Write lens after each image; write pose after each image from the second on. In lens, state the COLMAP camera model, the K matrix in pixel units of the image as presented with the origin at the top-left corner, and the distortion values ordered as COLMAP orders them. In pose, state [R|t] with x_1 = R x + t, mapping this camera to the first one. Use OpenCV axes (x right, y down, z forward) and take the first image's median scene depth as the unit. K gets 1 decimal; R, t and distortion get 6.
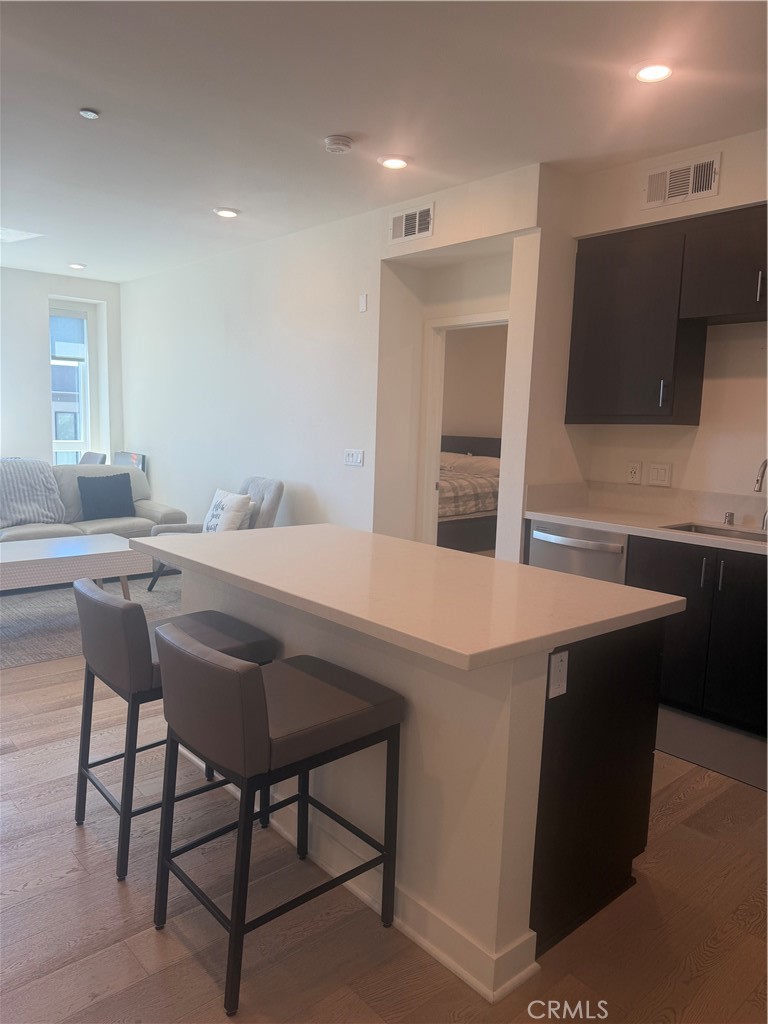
lens RADIAL K [[724.8, 0, 380.7], [0, 724.8, 508.3], [0, 0, 1]] dist [0.032739, -0.033876]
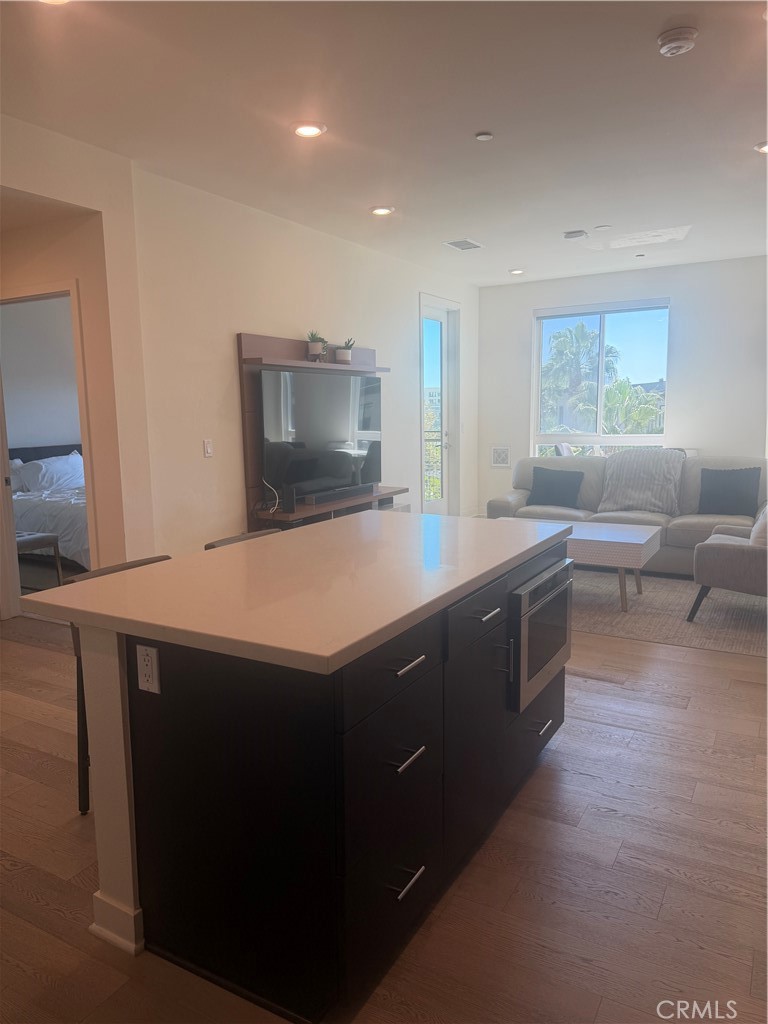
lens RADIAL K [[724.8, 0, 382.5], [0, 724.8, 503.4], [0, 0, 1]] dist [0.032739, -0.033876]
pose [[0.341347, 0.095083, -0.935116, 0.376799], [-0.094887, 0.993274, 0.066359, -0.023697], [0.935136, 0.066079, 0.348073, 0.292655]]
